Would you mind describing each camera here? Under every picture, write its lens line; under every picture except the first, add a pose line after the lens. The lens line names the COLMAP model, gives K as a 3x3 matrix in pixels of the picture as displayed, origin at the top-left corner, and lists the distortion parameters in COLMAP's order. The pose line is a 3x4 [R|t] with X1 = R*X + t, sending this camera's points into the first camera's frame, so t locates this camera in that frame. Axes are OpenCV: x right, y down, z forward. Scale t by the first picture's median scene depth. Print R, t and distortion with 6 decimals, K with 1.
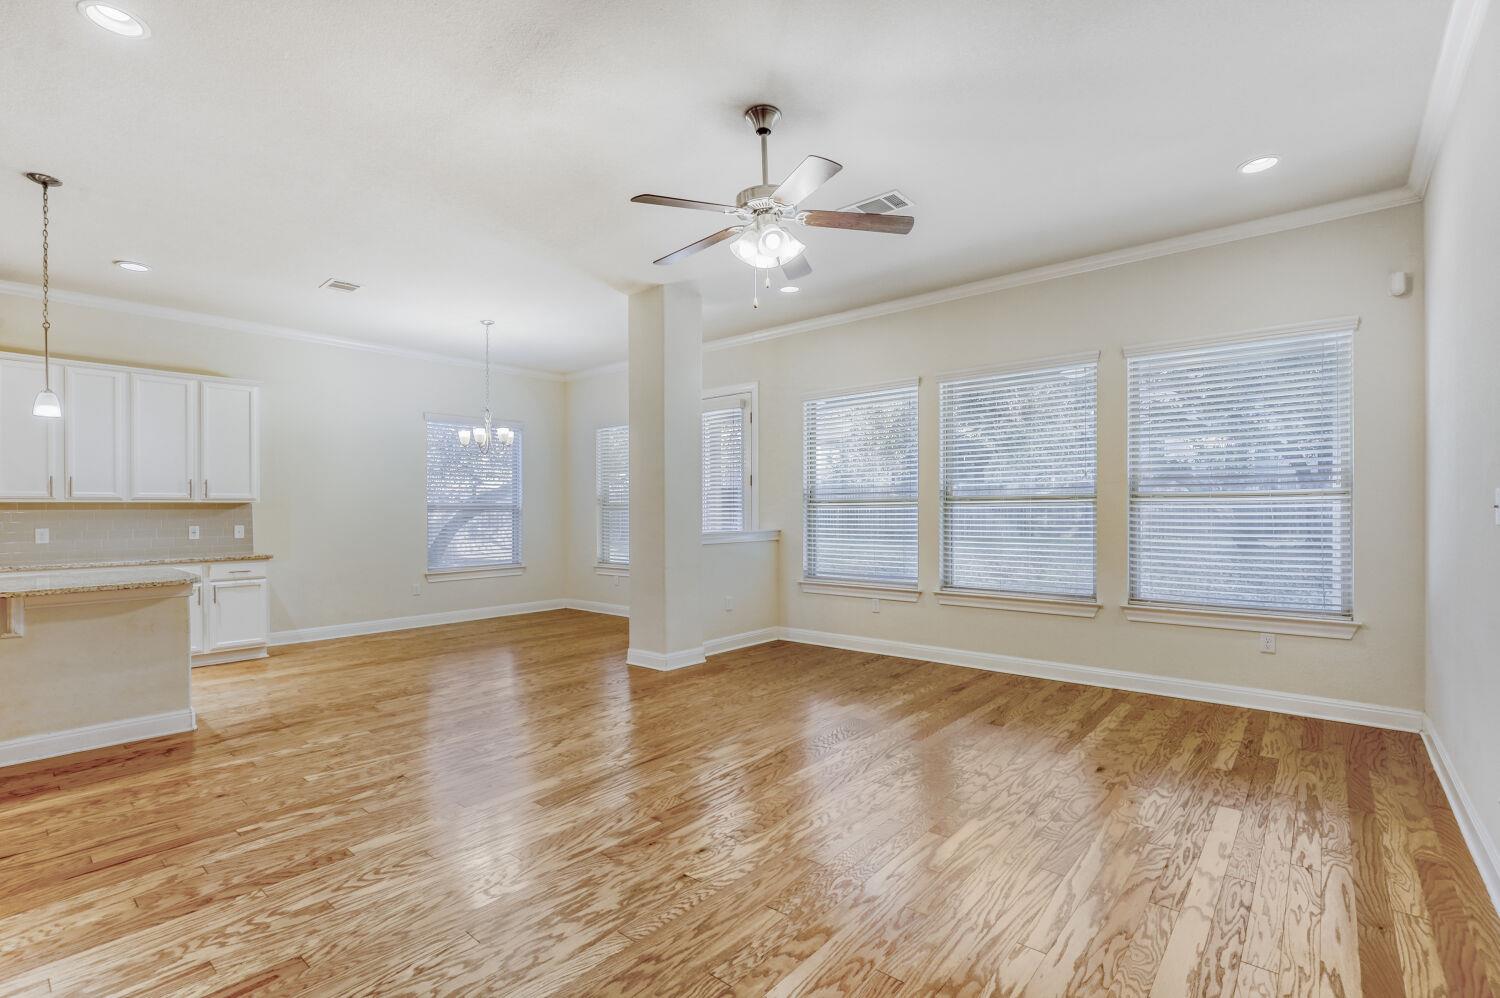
lens RADIAL K [[687.7, 0, 741.8], [0, 687.7, 503.5], [0, 0, 1]] dist [-0.019309, 0.003132]
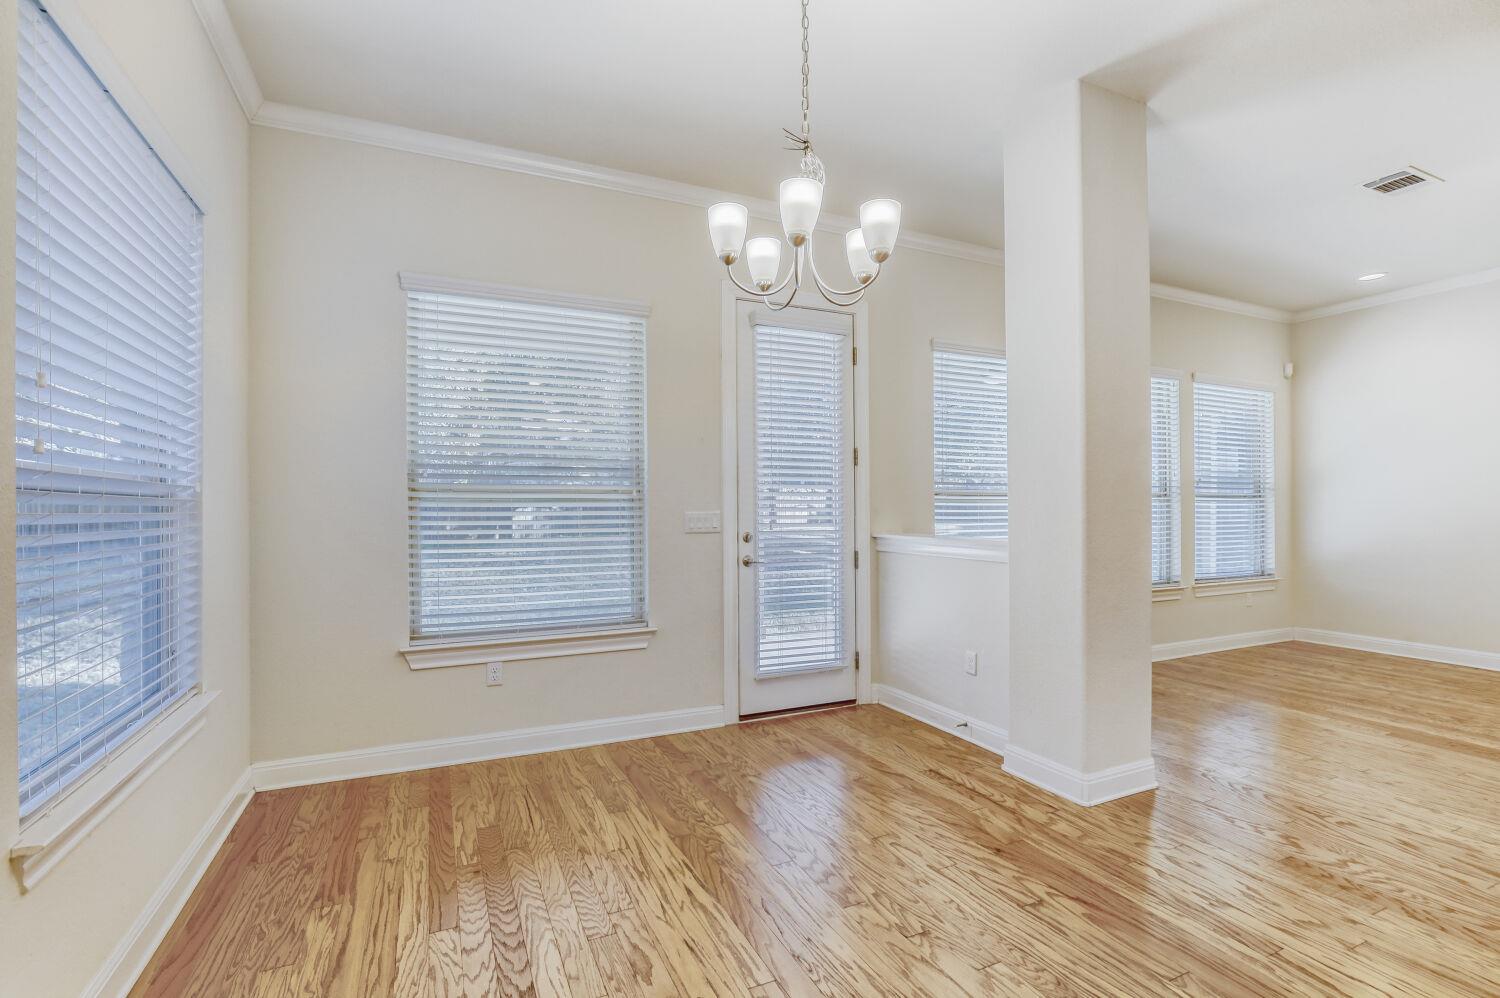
lens RADIAL K [[687.7, 0, 750.1], [0, 687.7, 509.9], [0, 0, 1]] dist [-0.019309, 0.003132]
pose [[0.413183, 0.002649, 0.910644, -1.437238], [-0.010343, 0.999945, 0.001784, 0.035707], [-0.910589, -0.010156, 0.413188, 2.026526]]
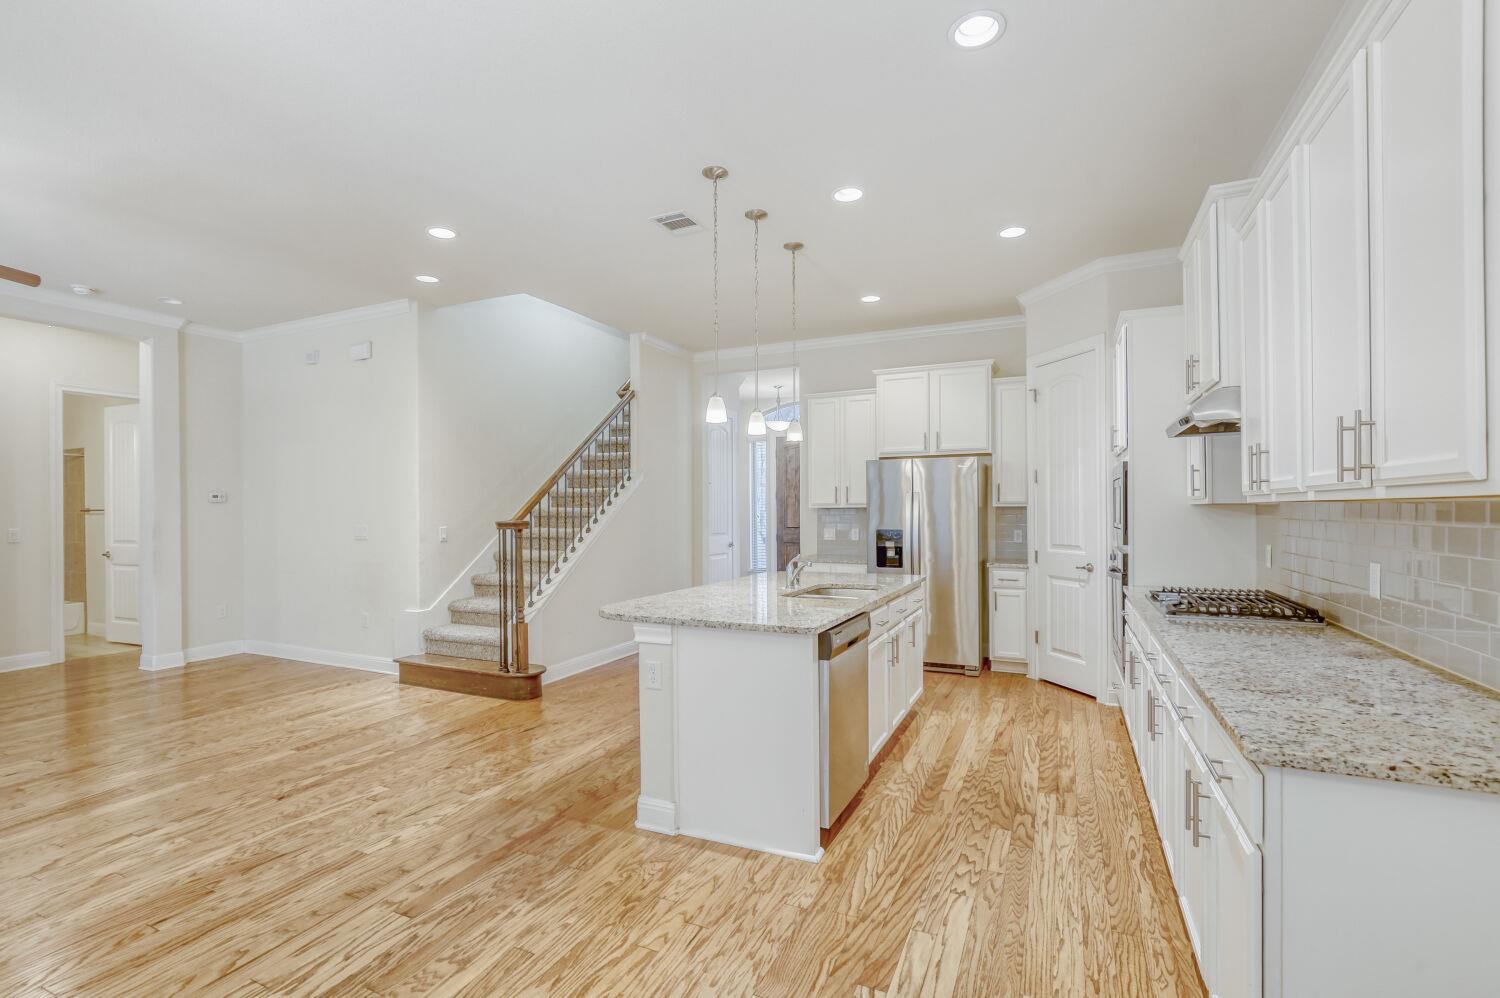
lens RADIAL K [[687.7, 0, 739.2], [0, 687.7, 510.1], [0, 0, 1]] dist [-0.019309, 0.003132]
pose [[-0.963124, 0.012604, -0.268761, -0.997374], [0.015180, 0.999857, -0.007510, 0.001130], [0.268628, -0.011313, -0.963178, 2.416114]]
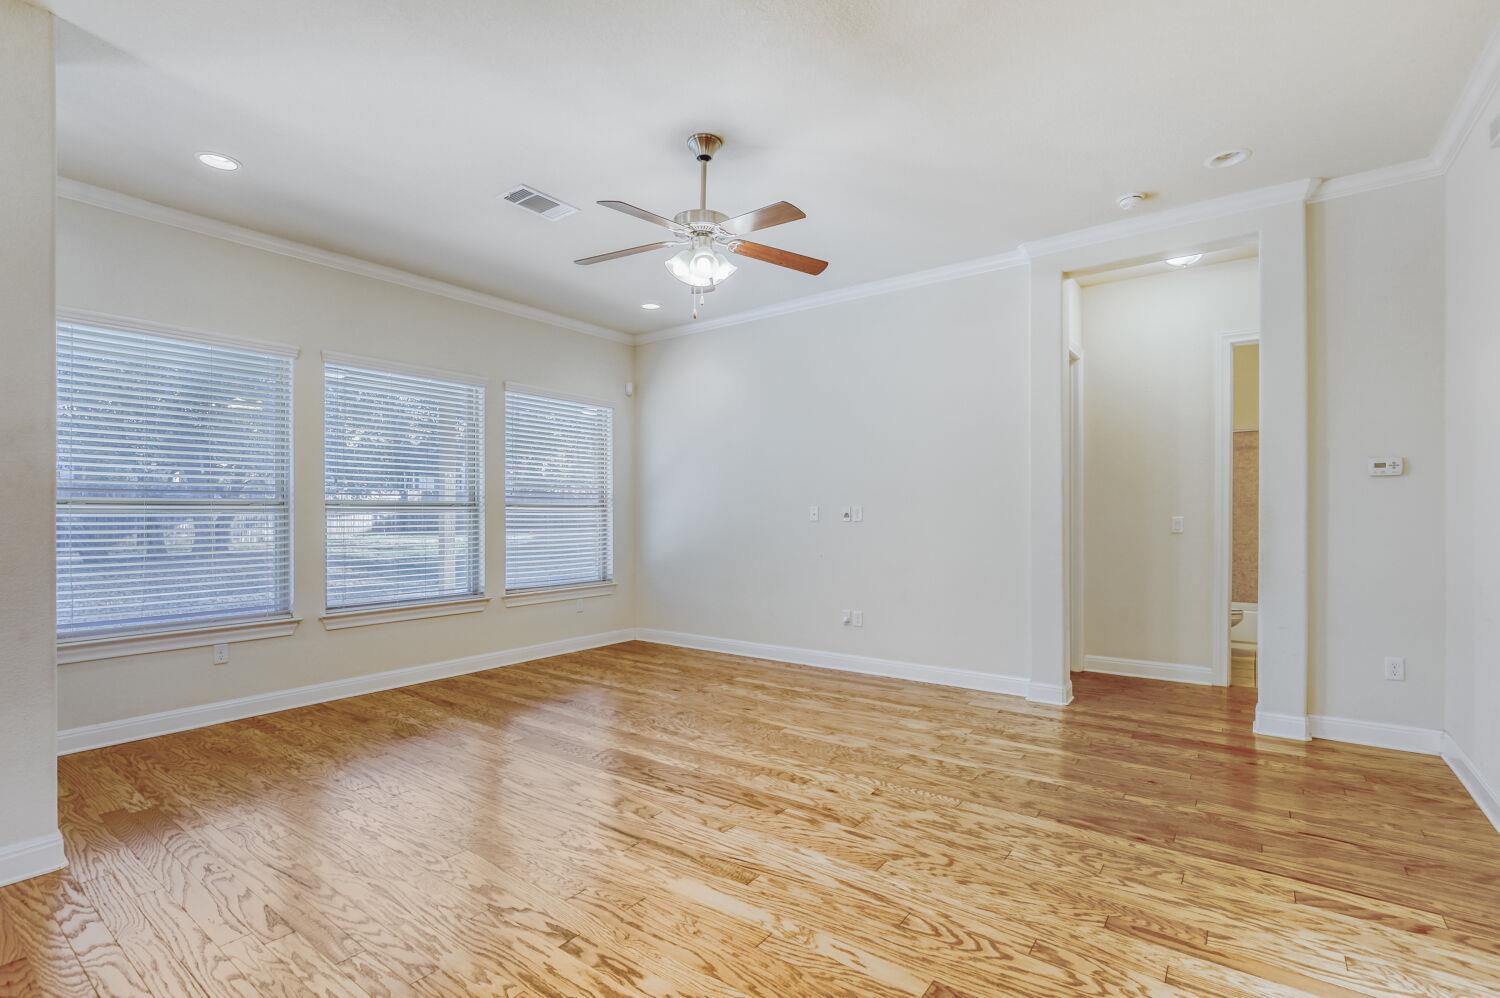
lens RADIAL K [[687.7, 0, 753.4], [0, 687.7, 513.6], [0, 0, 1]] dist [-0.019309, 0.003132]
pose [[-0.075709, 0.007912, 0.997099, -1.121546], [-0.005030, 0.999953, -0.008317, 0.021741], [-0.997117, -0.005645, -0.075666, 1.092075]]
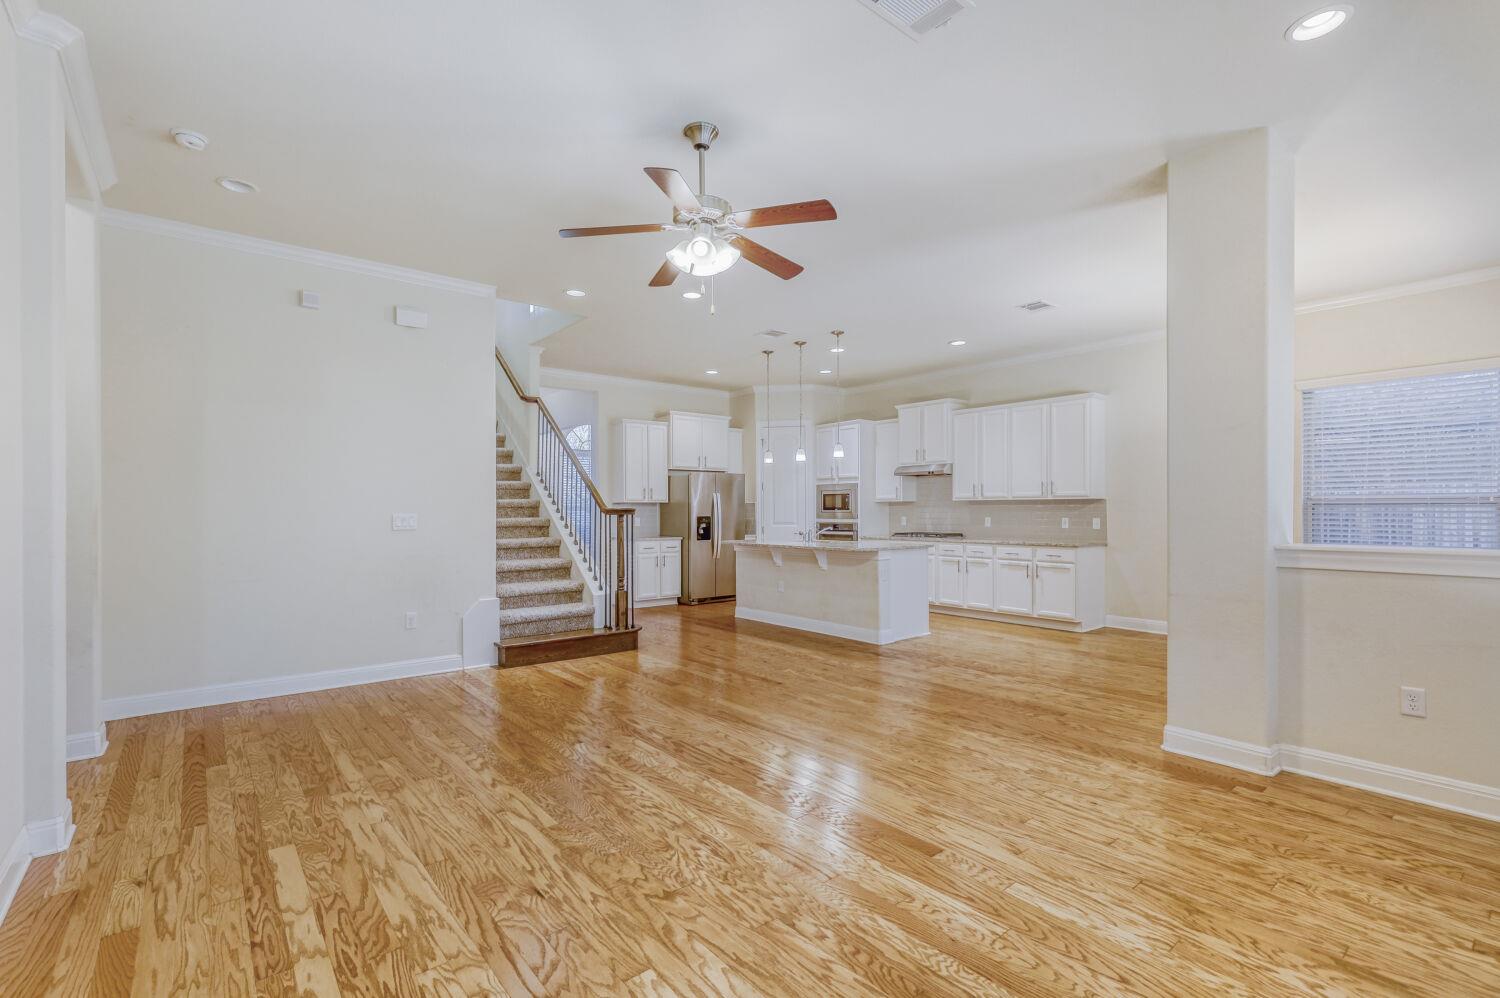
lens RADIAL K [[687.7, 0, 749.4], [0, 687.7, 501.4], [0, 0, 1]] dist [-0.019309, 0.003132]
pose [[-0.175396, -0.005158, -0.984484, 1.147743], [0.013918, 0.999873, -0.007719, 0.008677], [0.984400, -0.015056, -0.175302, 1.368126]]
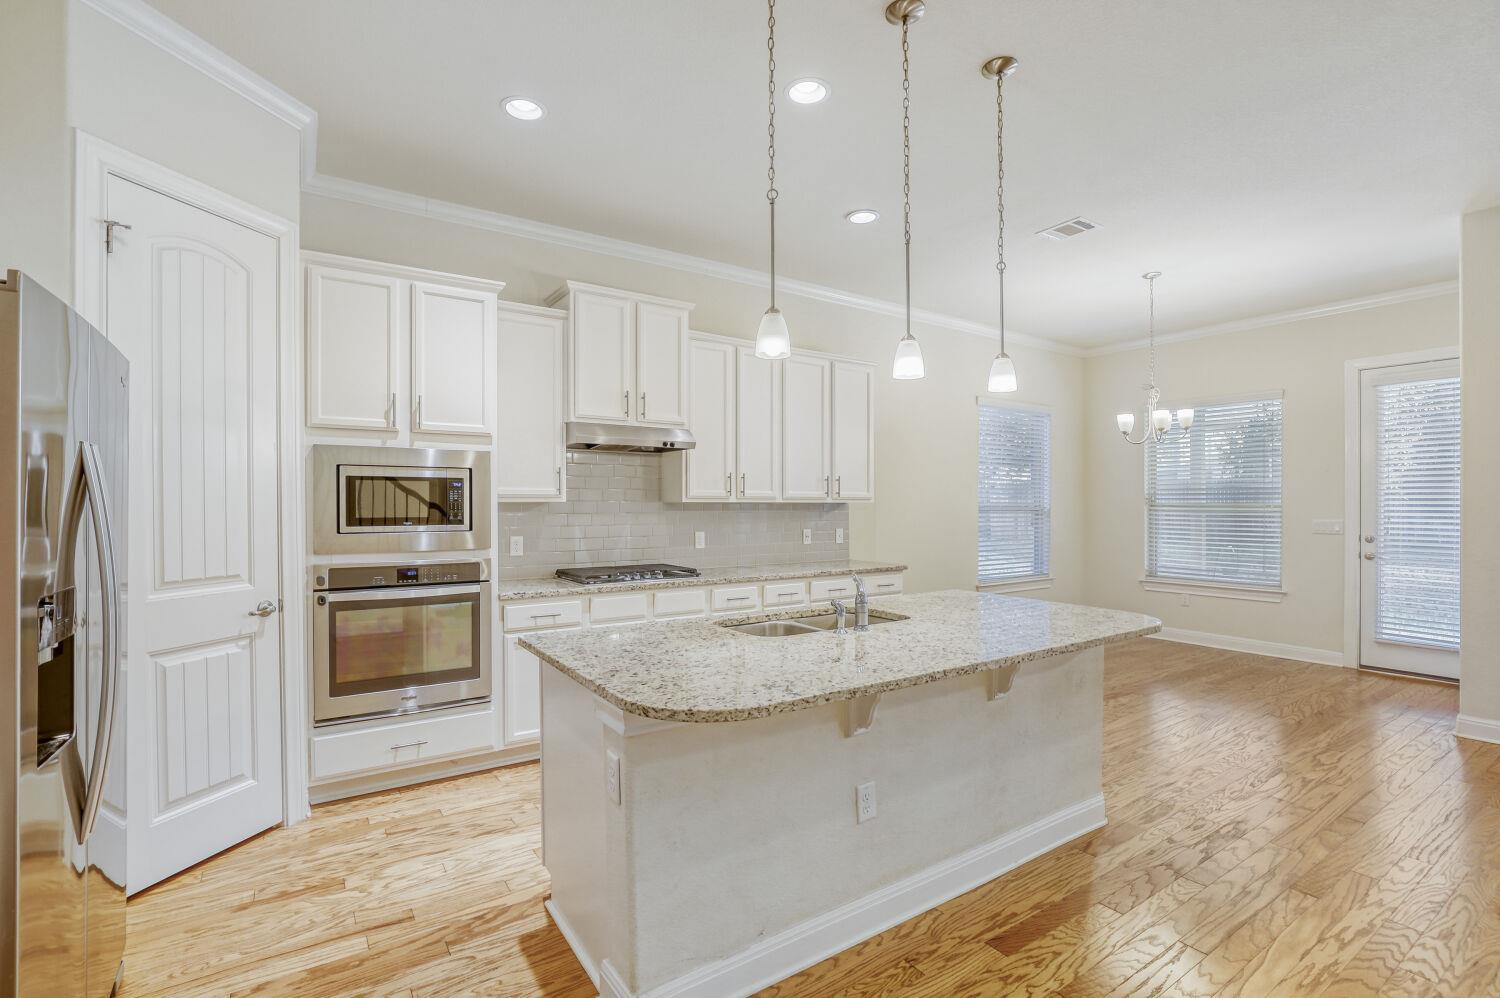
lens RADIAL K [[687.7, 0, 743.5], [0, 687.7, 502.9], [0, 0, 1]] dist [-0.019309, 0.003132]
pose [[0.963776, 0.007710, -0.266601, -1.371523], [-0.005241, 0.999937, 0.009970, -0.019919], [0.266661, -0.008212, 0.963755, 0.268775]]
